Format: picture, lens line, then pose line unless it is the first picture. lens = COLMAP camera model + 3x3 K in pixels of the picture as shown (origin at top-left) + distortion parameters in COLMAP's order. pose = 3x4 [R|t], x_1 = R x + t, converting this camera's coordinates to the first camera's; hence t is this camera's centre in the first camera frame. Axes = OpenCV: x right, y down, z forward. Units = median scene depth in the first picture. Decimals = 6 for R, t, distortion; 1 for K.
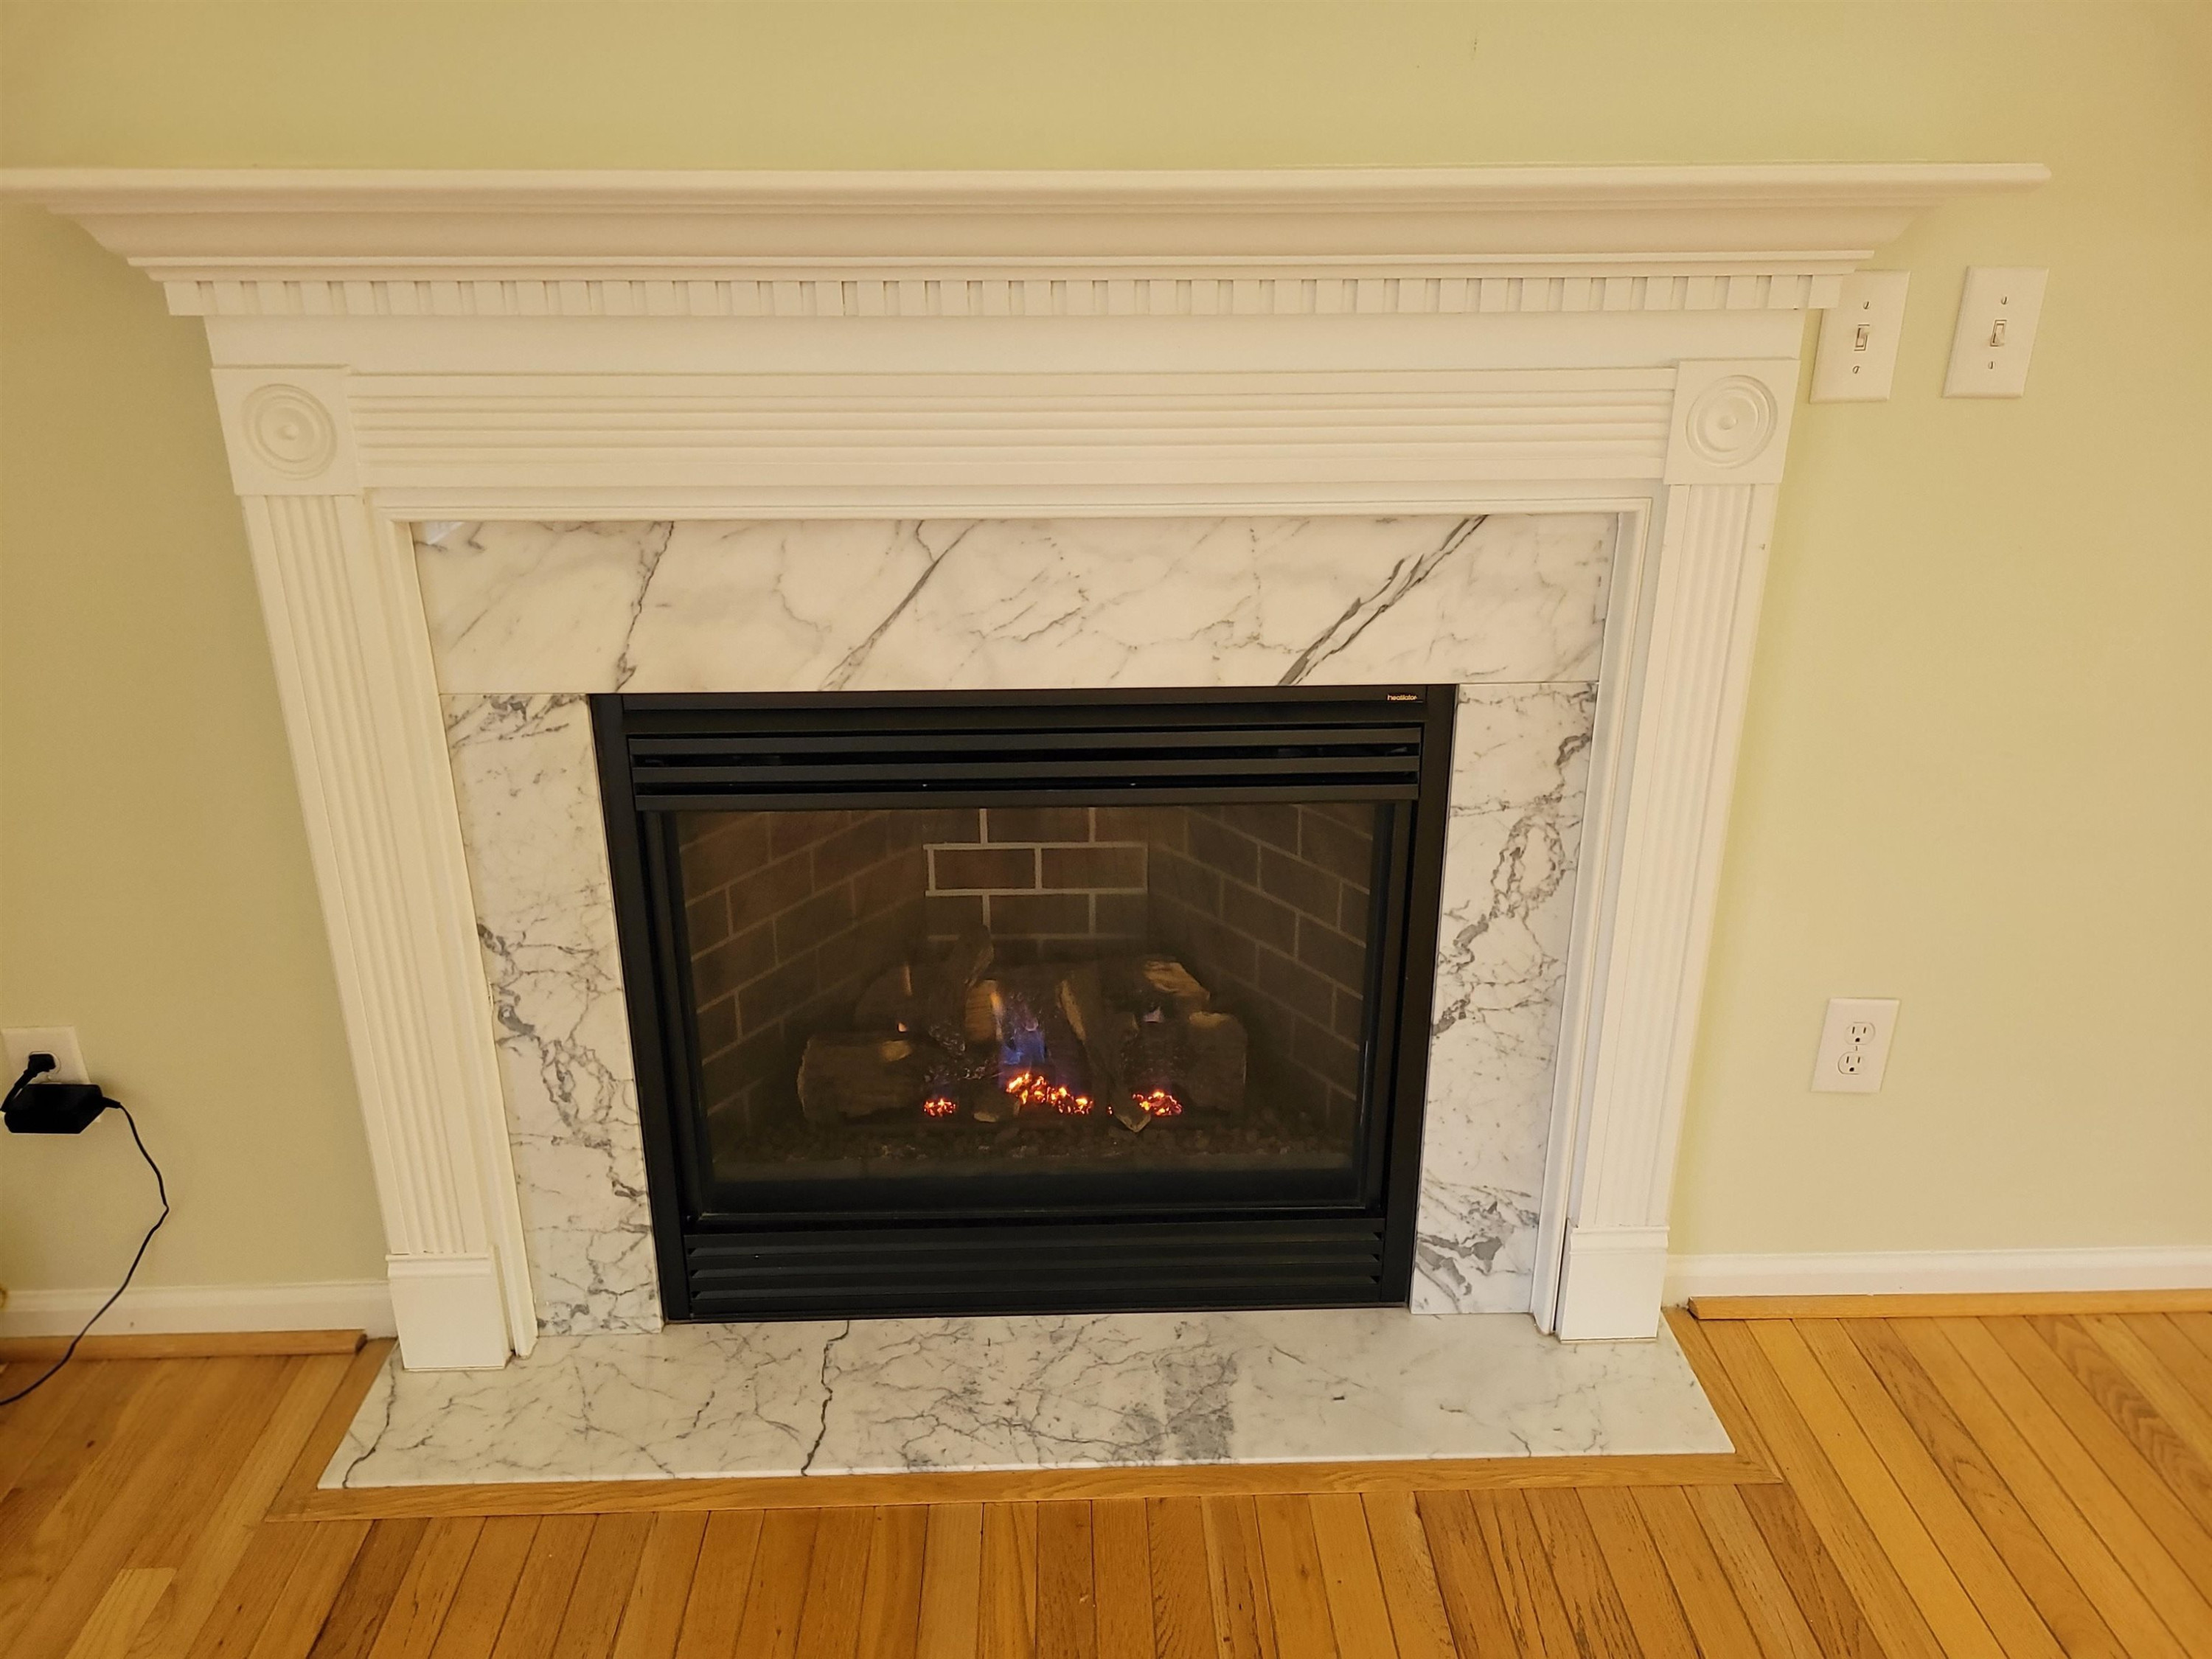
lens RADIAL K [[1675.4, 0, 1108.4], [0, 1675.4, 847.4], [0, 0, 1]] dist [0.036723, -0.005050]
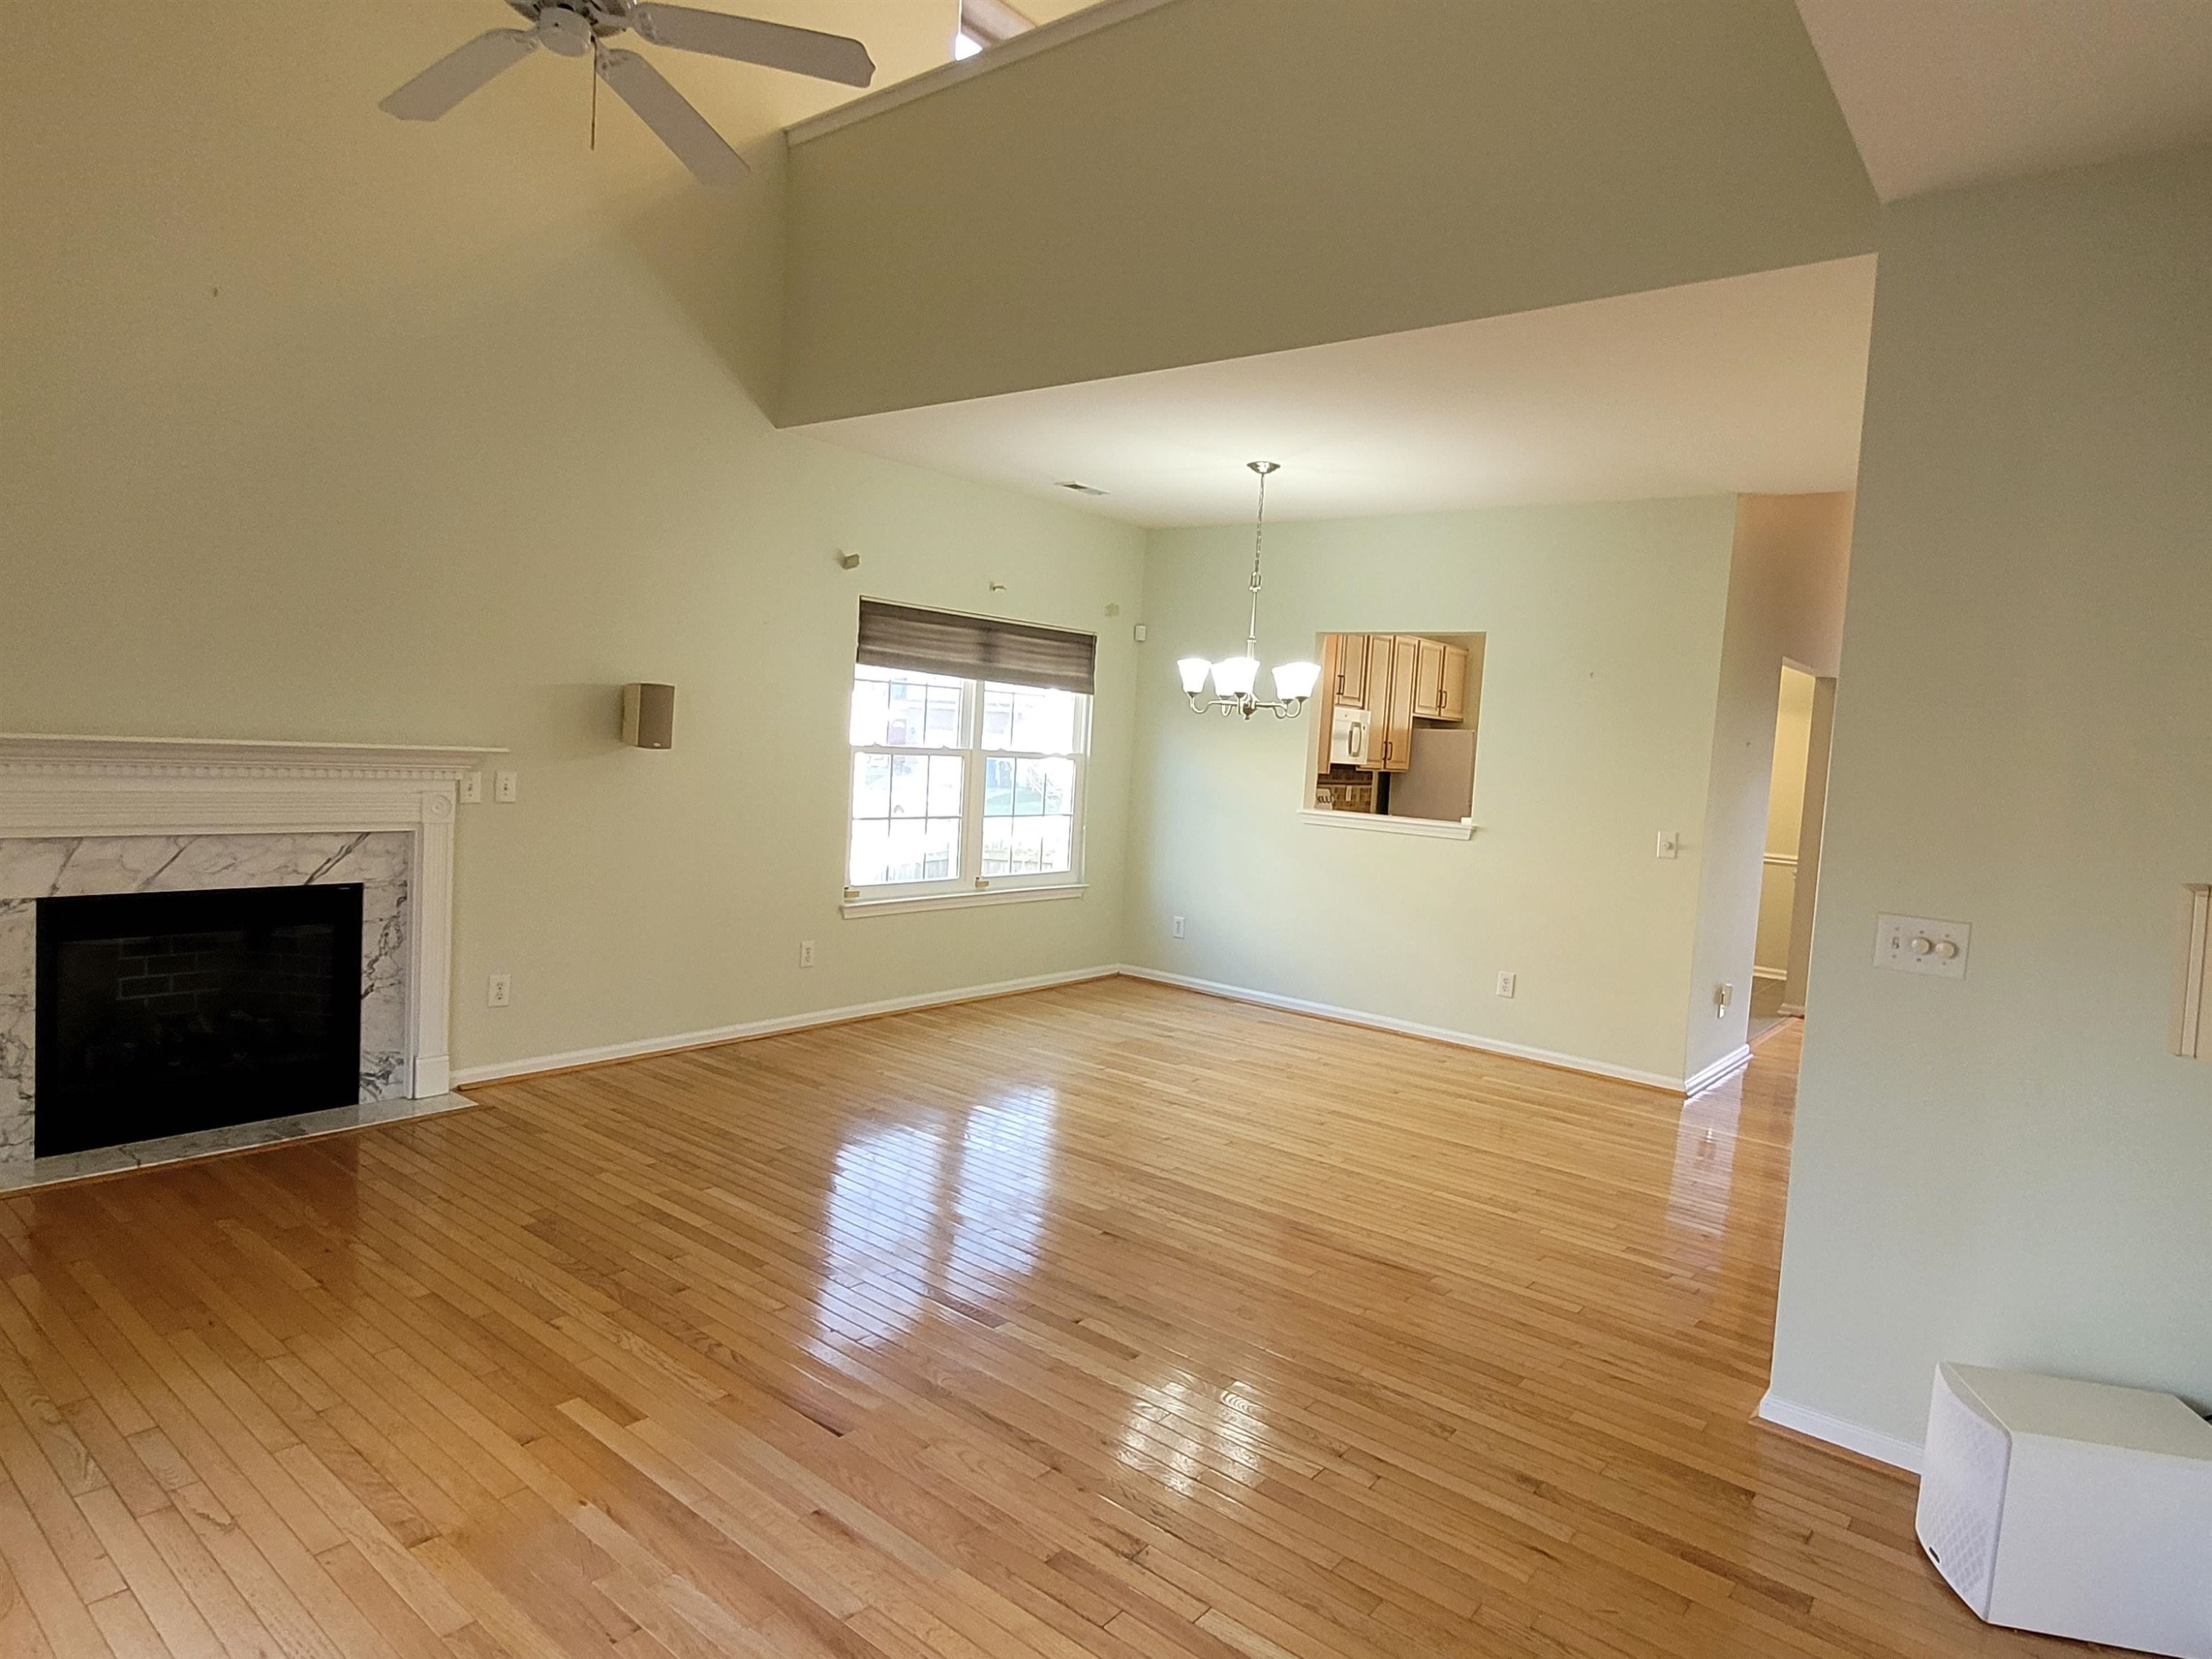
lens RADIAL K [[1279.4, 0, 1122.7], [0, 1279.4, 820.1], [0, 0, 1]] dist [-0.003723, 0.000690]
pose [[0.646222, -0.007624, 0.763112, -0.729501], [0.233004, 0.954174, -0.187781, 0.592079], [-0.726709, 0.299156, 0.618384, -1.657083]]
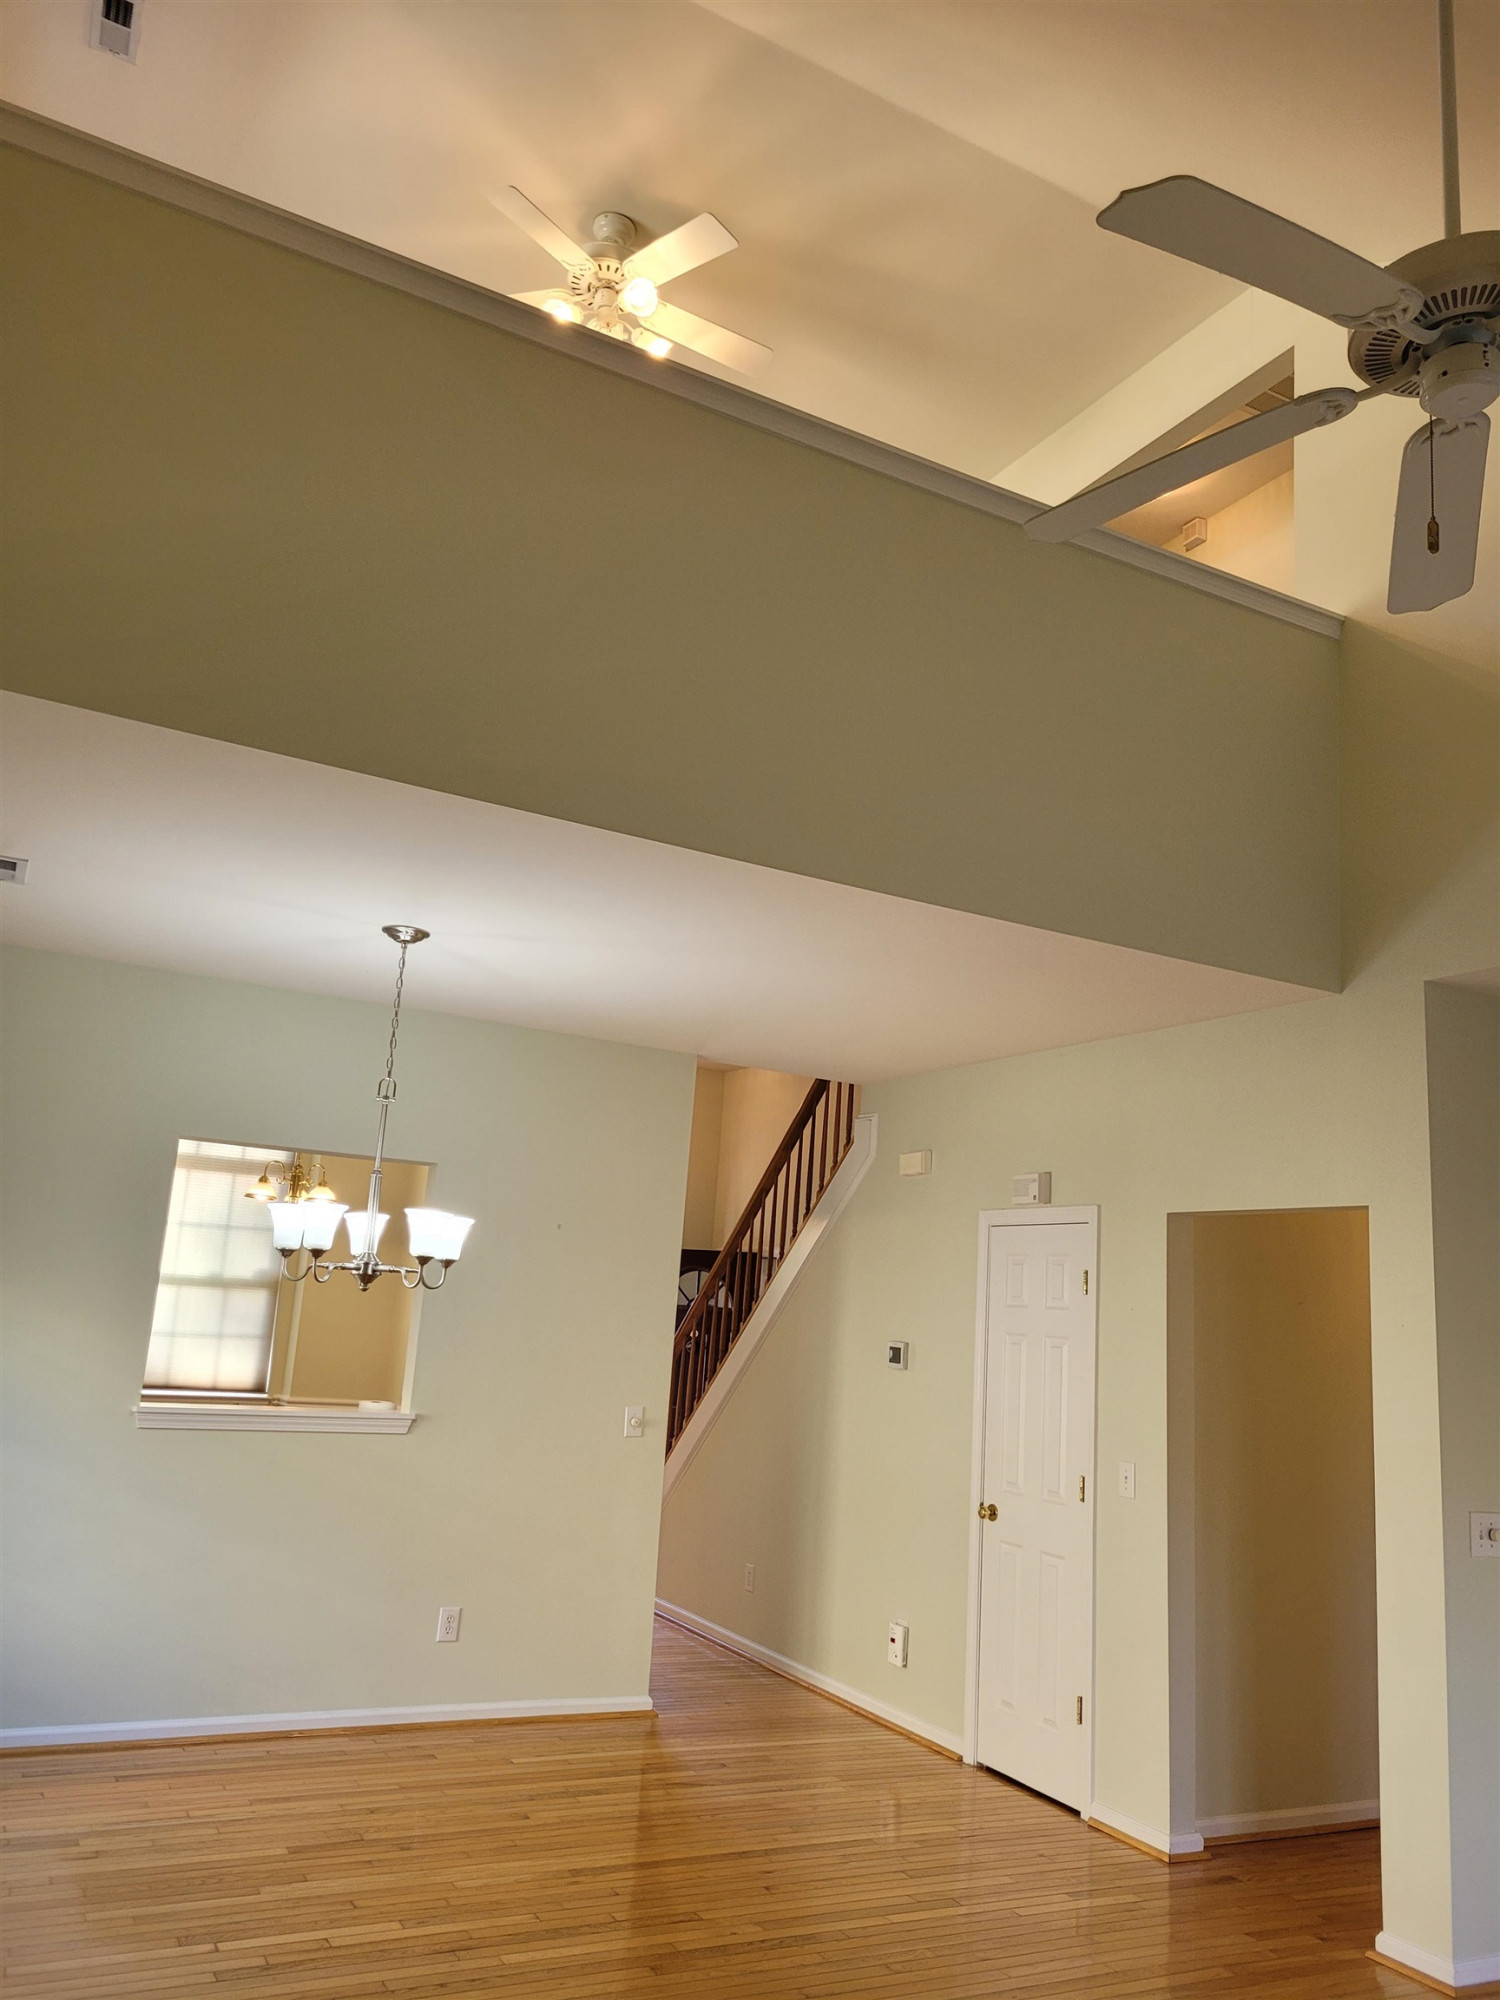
lens RADIAL K [[1514.9, 0, 746.8], [0, 1514.9, 1003.5], [0, 0, 1]] dist [0.036723, -0.005050]
pose [[-0.436029, 0.157928, 0.885967, -0.721680], [0.282041, 0.958865, -0.032116, -0.369681], [-0.854594, 0.235876, -0.462635, 0.526740]]
